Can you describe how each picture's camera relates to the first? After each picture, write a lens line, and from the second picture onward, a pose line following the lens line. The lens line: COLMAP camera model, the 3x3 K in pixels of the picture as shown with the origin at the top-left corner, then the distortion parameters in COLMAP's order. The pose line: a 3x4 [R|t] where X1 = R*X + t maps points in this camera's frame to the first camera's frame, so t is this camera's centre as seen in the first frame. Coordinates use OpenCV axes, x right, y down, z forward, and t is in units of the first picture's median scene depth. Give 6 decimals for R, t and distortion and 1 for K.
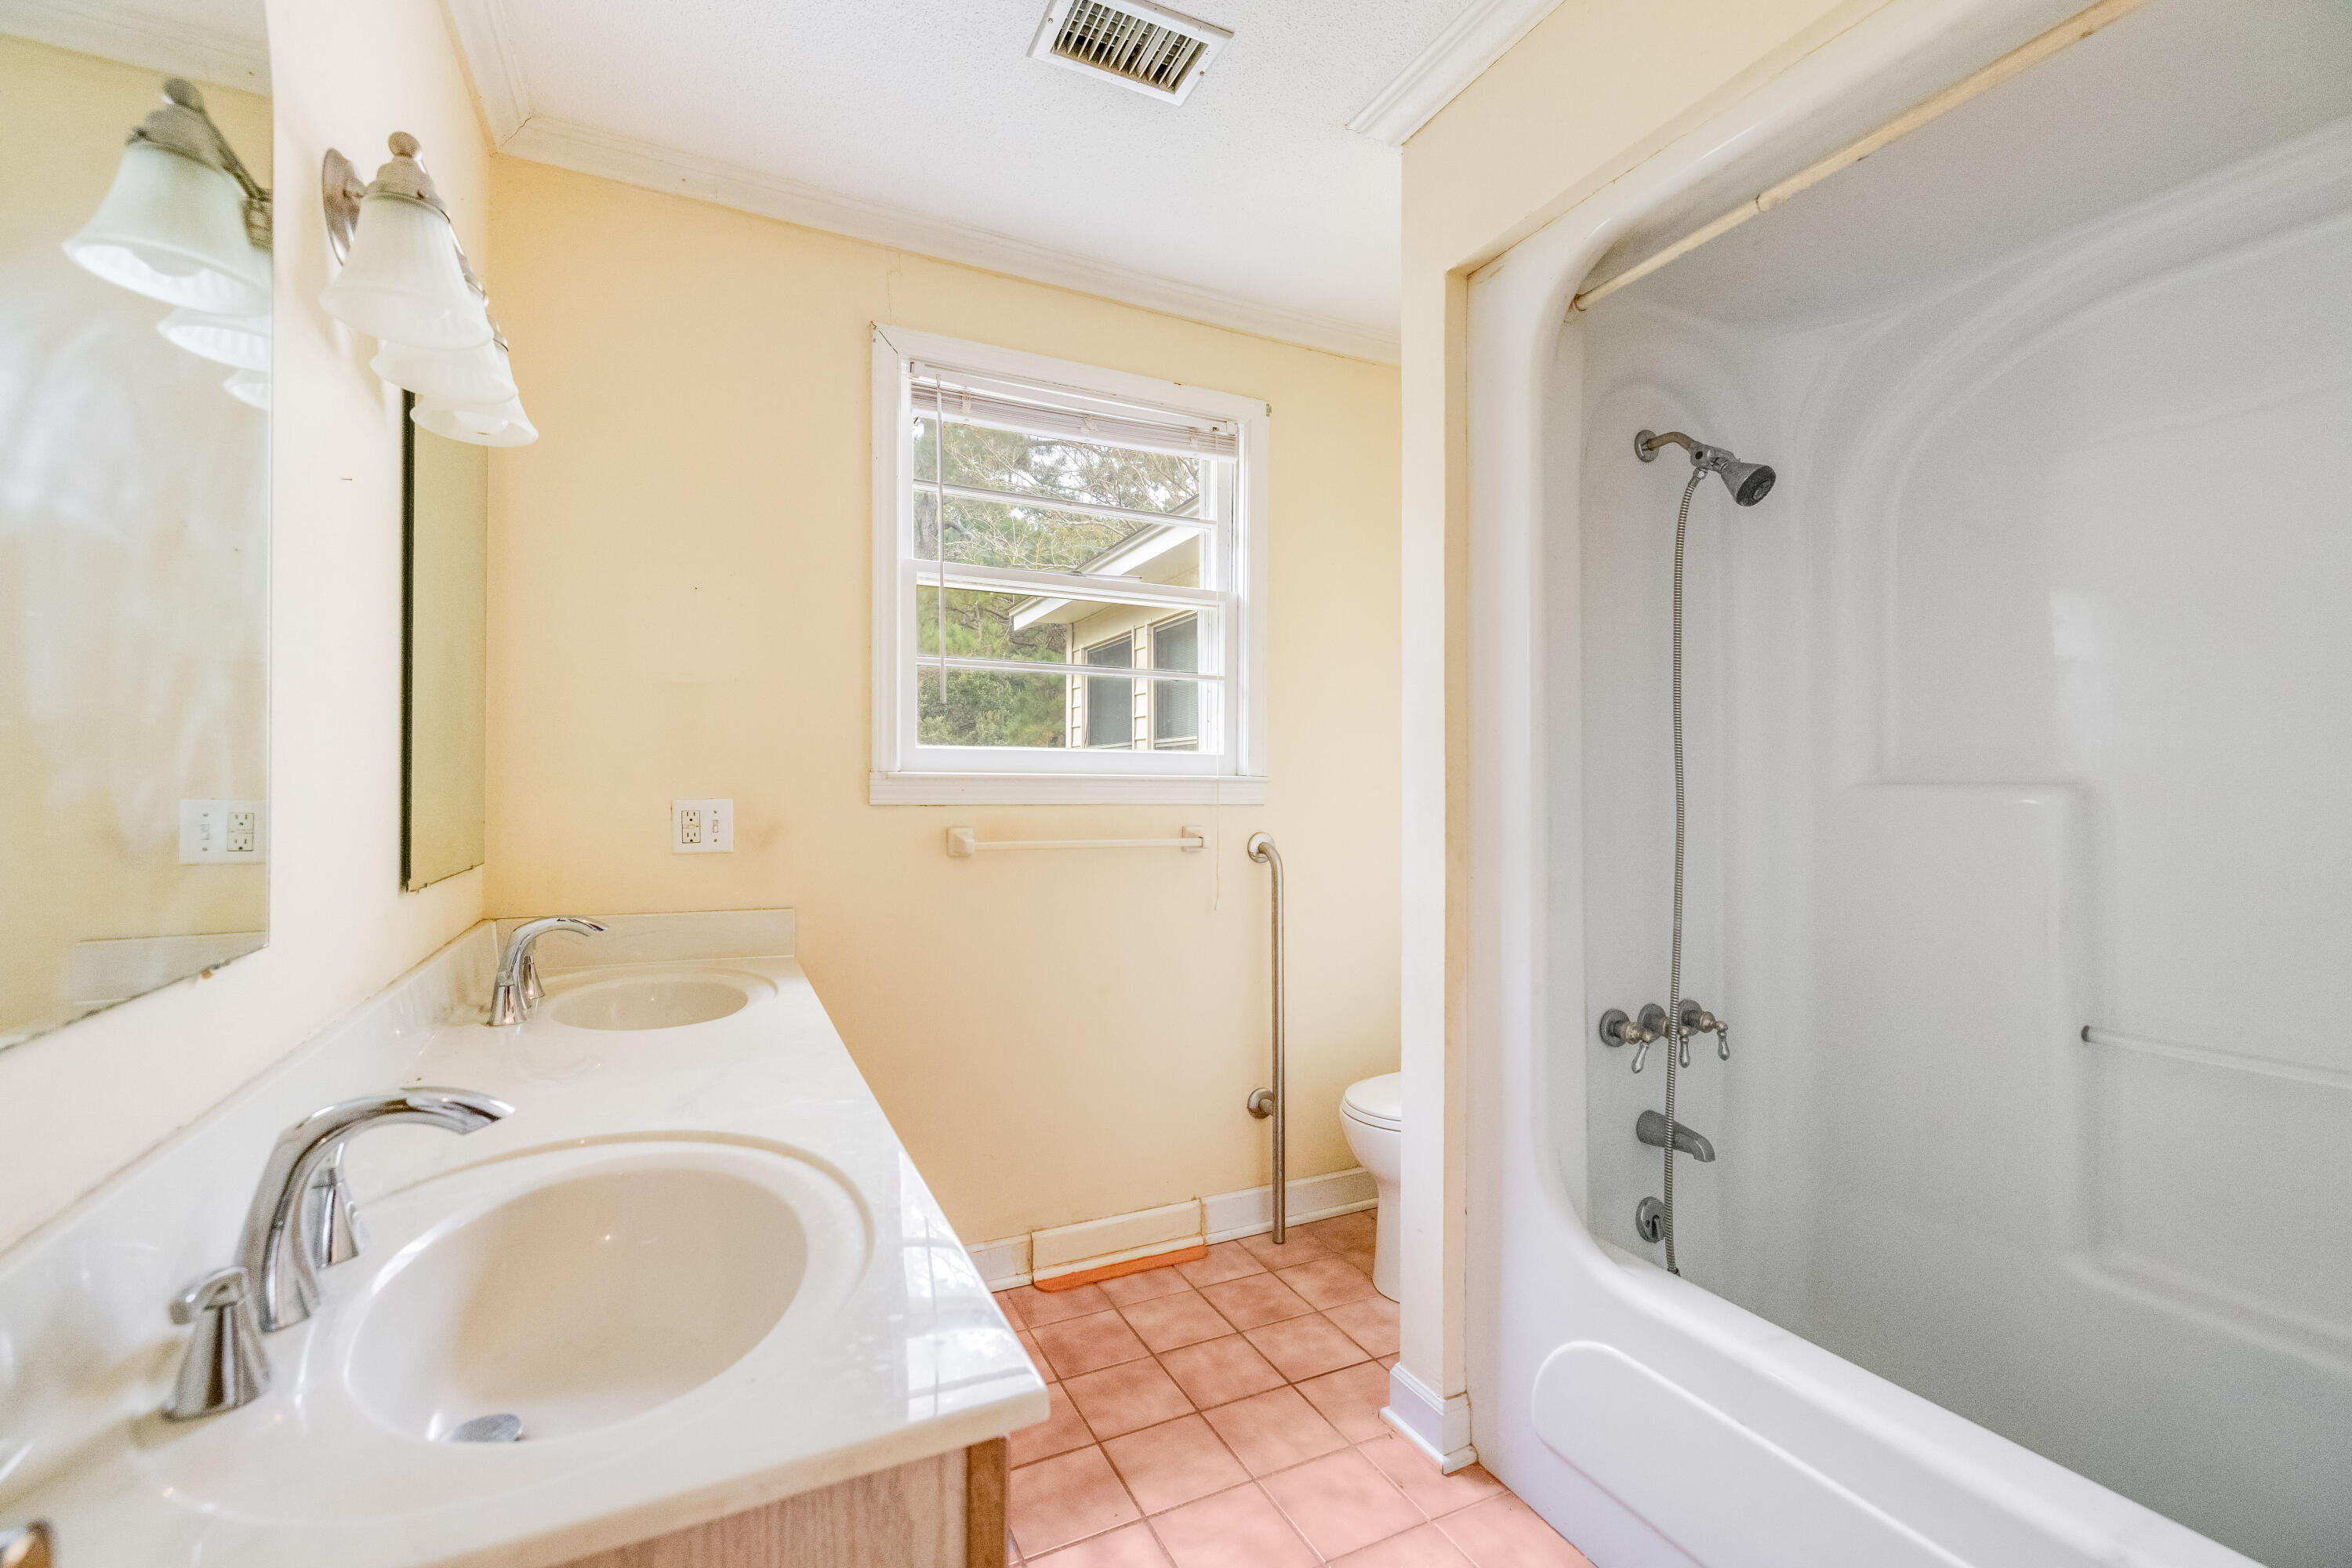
lens RADIAL K [[985.5, 0, 1160.3], [0, 985.5, 800.6], [0, 0, 1]] dist [-0.002082, -0.000327]
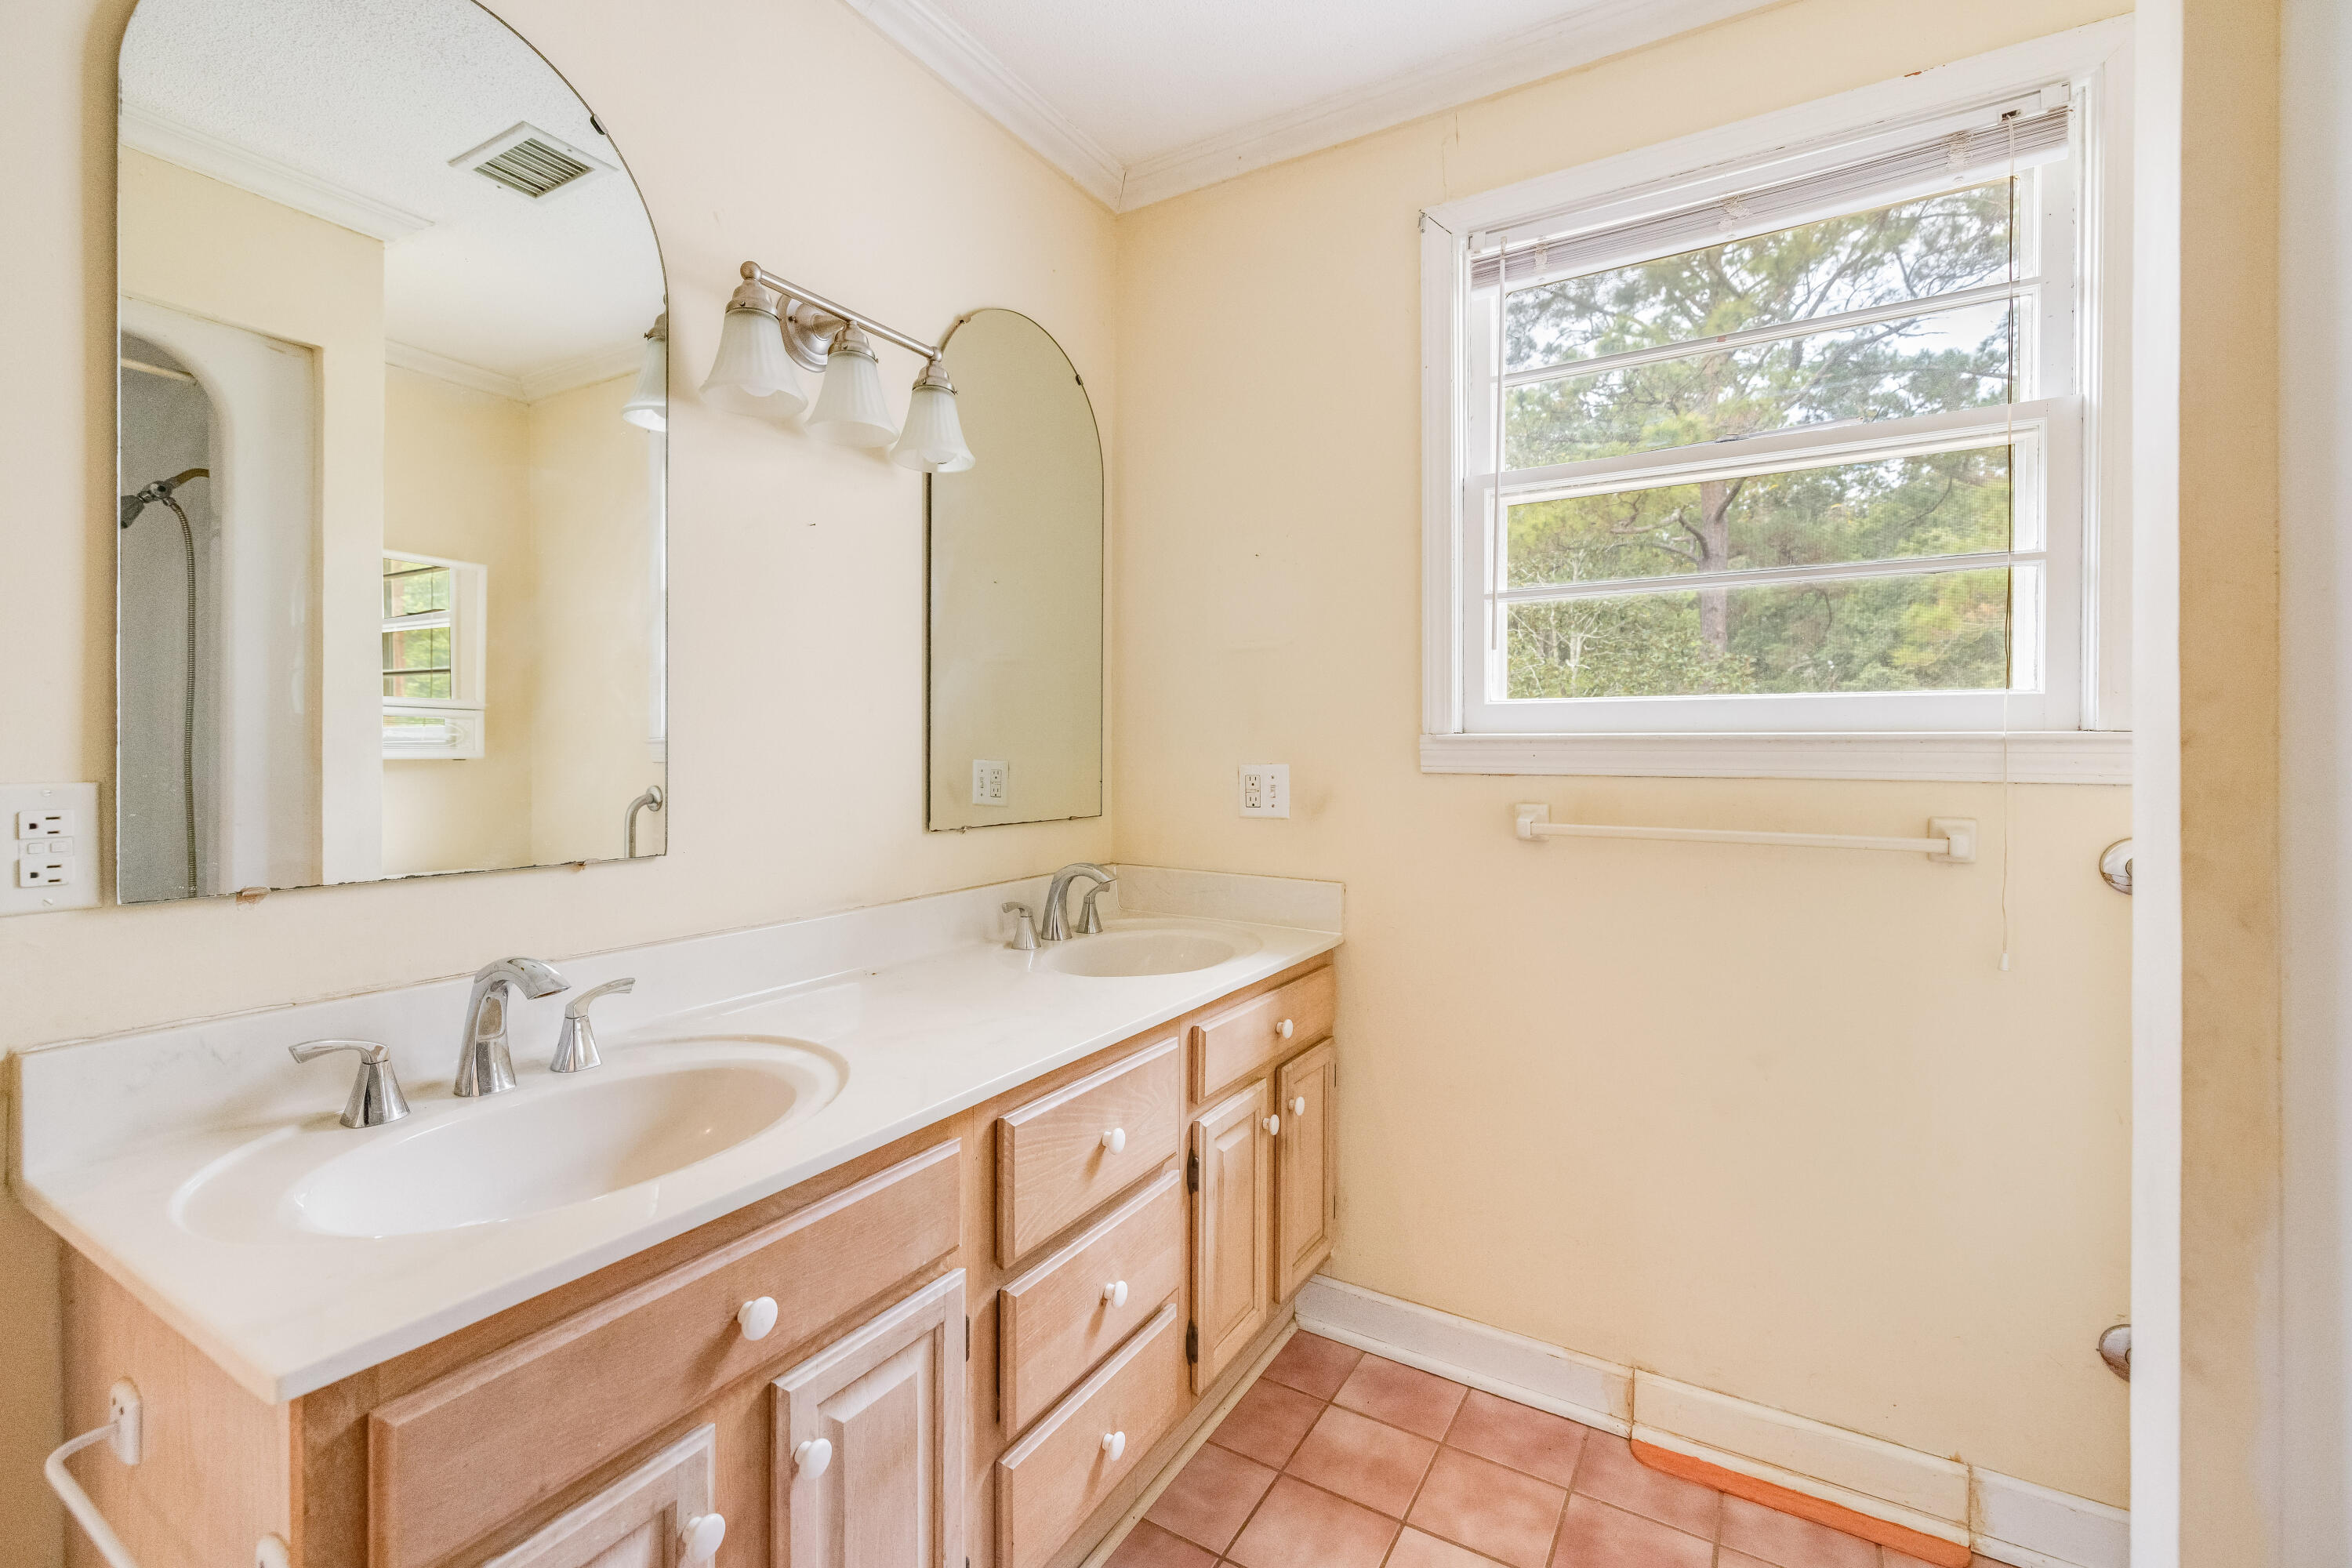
lens RADIAL K [[1006.5, 0, 1164.0], [0, 1006.5, 771.1], [0, 0, 1]] dist [-0.001589, -0.000034]
pose [[0.548827, 0.012109, -0.835848, 0.298309], [-0.015077, 0.999876, 0.004585, 0.002145], [0.835800, 0.010086, 0.548942, 0.310038]]
